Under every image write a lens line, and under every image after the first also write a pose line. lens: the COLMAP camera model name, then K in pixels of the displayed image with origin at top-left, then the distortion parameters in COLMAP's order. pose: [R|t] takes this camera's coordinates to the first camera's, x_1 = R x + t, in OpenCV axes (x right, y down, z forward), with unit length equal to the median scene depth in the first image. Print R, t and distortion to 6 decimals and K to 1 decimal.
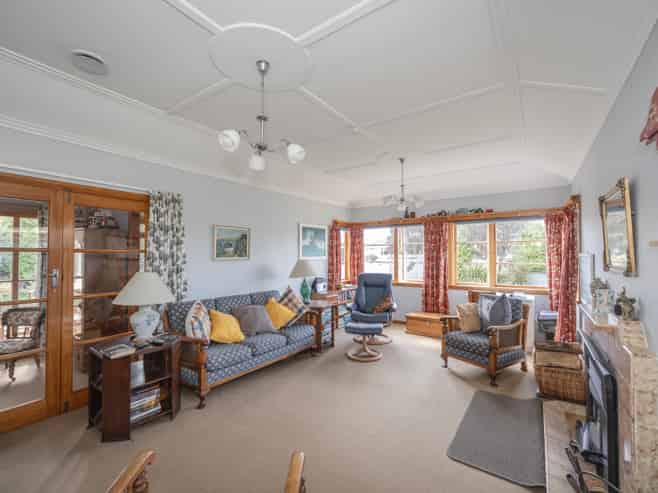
lens RADIAL K [[299.4, 0, 330.9], [0, 299.4, 242.2], [0, 0, 1]] dist [-0.002559, -0.000231]
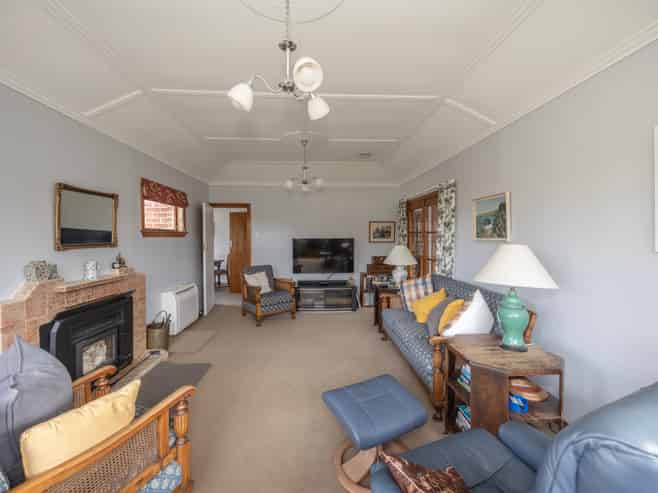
lens RADIAL K [[299.4, 0, 330.9], [0, 299.4, 242.2], [0, 0, 1]] dist [-0.002559, -0.000231]
pose [[-0.772524, 0.012991, -0.634853, 0.450866], [0.028656, 0.999485, -0.014418, 0.062687], [0.634338, -0.029330, -0.772499, 1.363622]]
